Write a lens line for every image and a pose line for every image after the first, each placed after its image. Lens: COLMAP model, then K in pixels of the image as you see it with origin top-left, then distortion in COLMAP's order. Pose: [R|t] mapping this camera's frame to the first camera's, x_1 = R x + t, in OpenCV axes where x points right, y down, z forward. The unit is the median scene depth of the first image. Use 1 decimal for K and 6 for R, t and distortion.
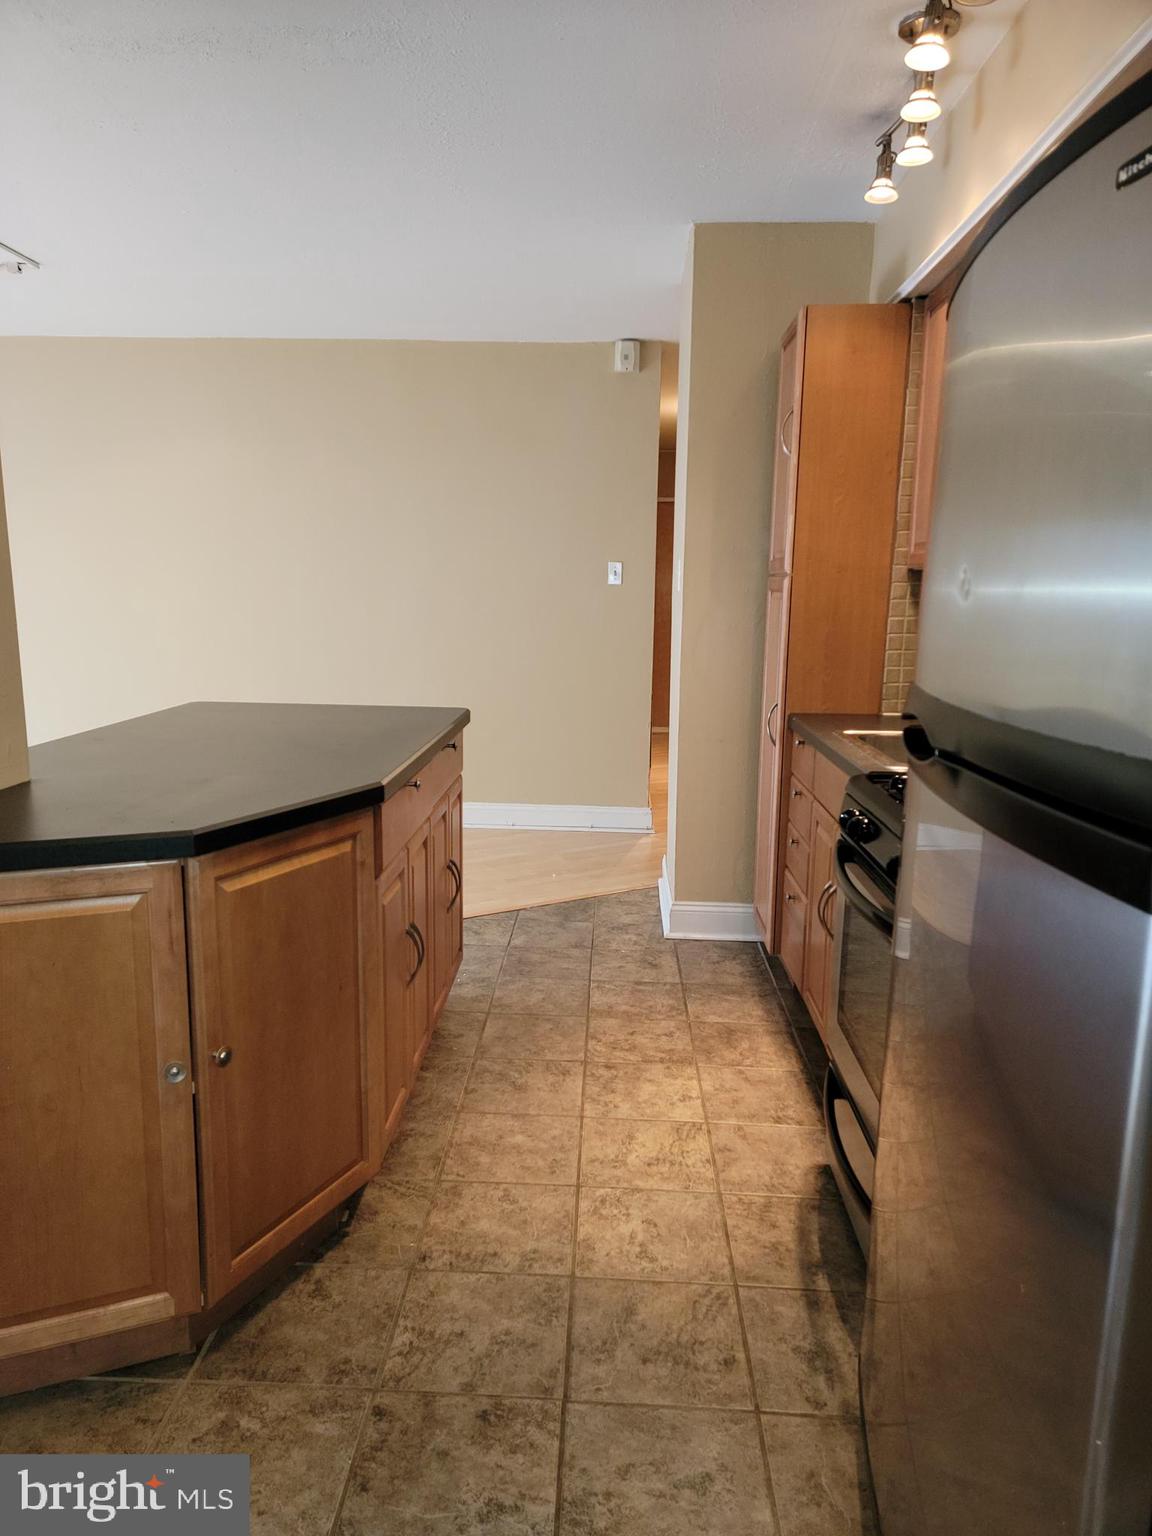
lens RADIAL K [[1051.3, 0, 568.1], [0, 1051.3, 771.1], [0, 0, 1]] dist [0.055008, -0.092404]
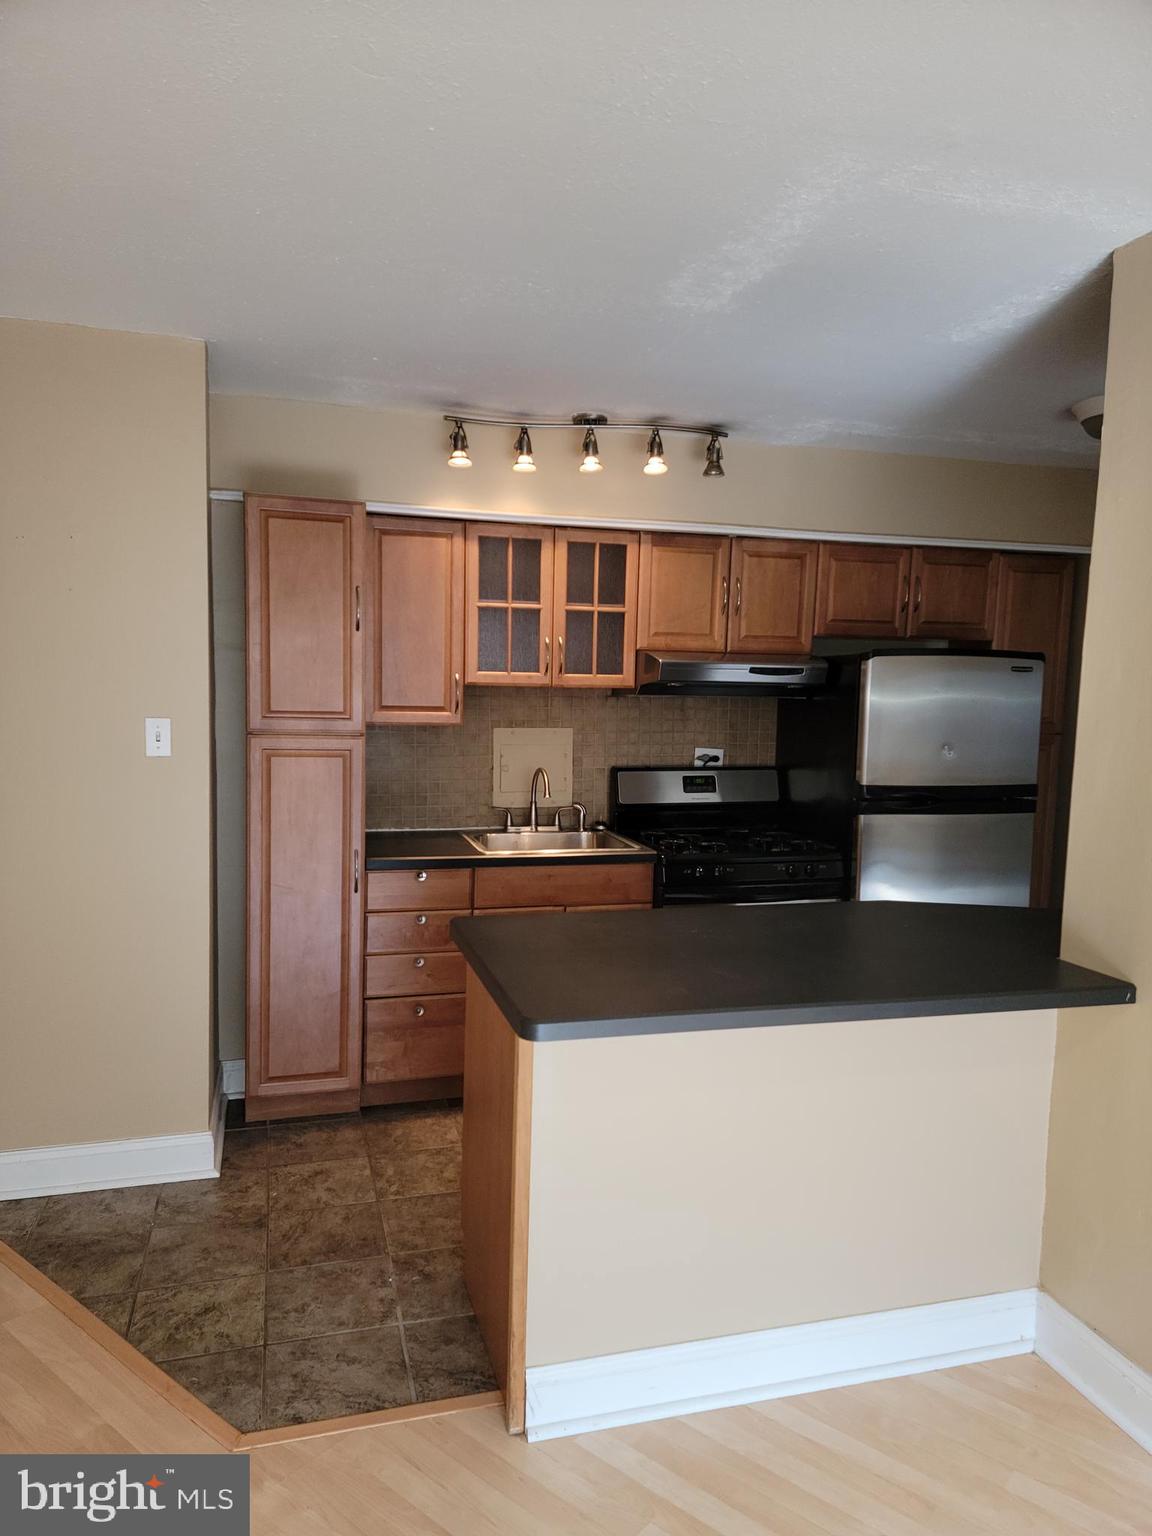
lens RADIAL K [[1051.3, 0, 568.1], [0, 1051.3, 771.1], [0, 0, 1]] dist [0.055008, -0.092404]
pose [[-0.309922, -0.098731, 0.945622, -1.031668], [0.146142, 0.977827, 0.149991, -0.323873], [-0.939463, 0.184680, -0.288622, 1.306571]]
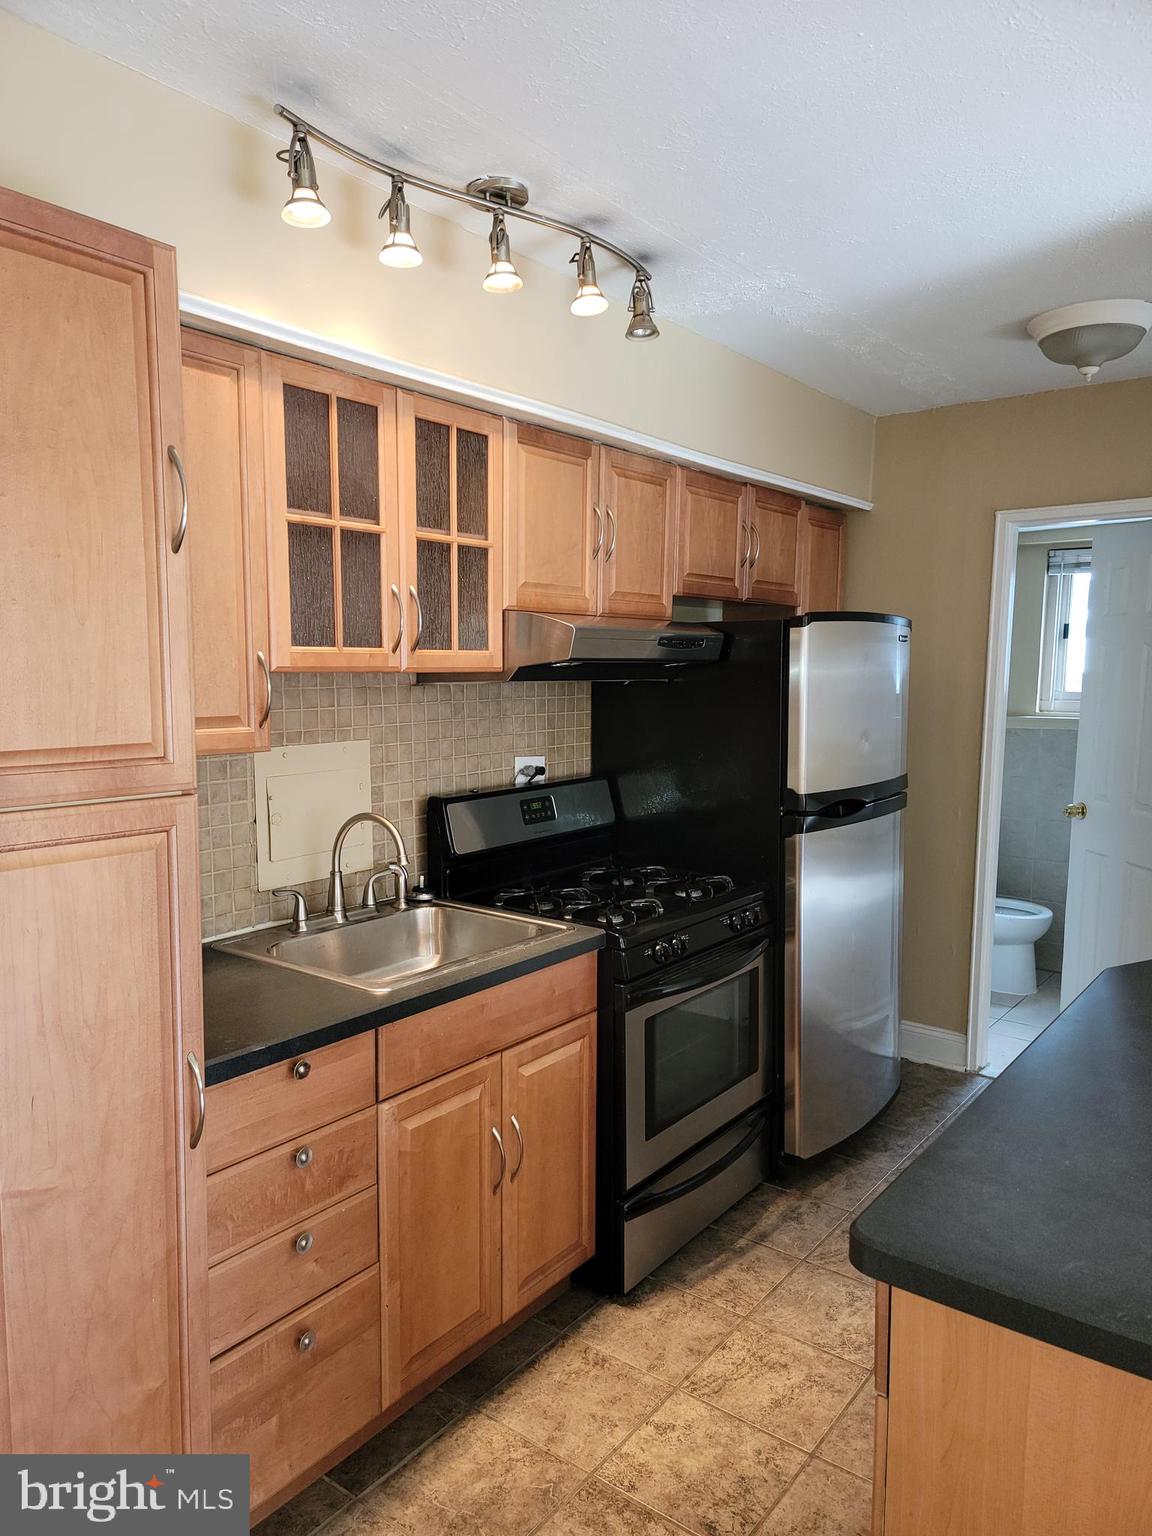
lens RADIAL K [[1071.2, 0, 581.1], [0, 1071.2, 781.8], [0, 0, 1]] dist [0.056940, -0.067707]
pose [[-0.823379, -0.076430, 0.562322, -0.242356], [0.088373, 0.961532, 0.260090, -0.348117], [-0.560569, 0.263846, -0.784950, 1.496224]]
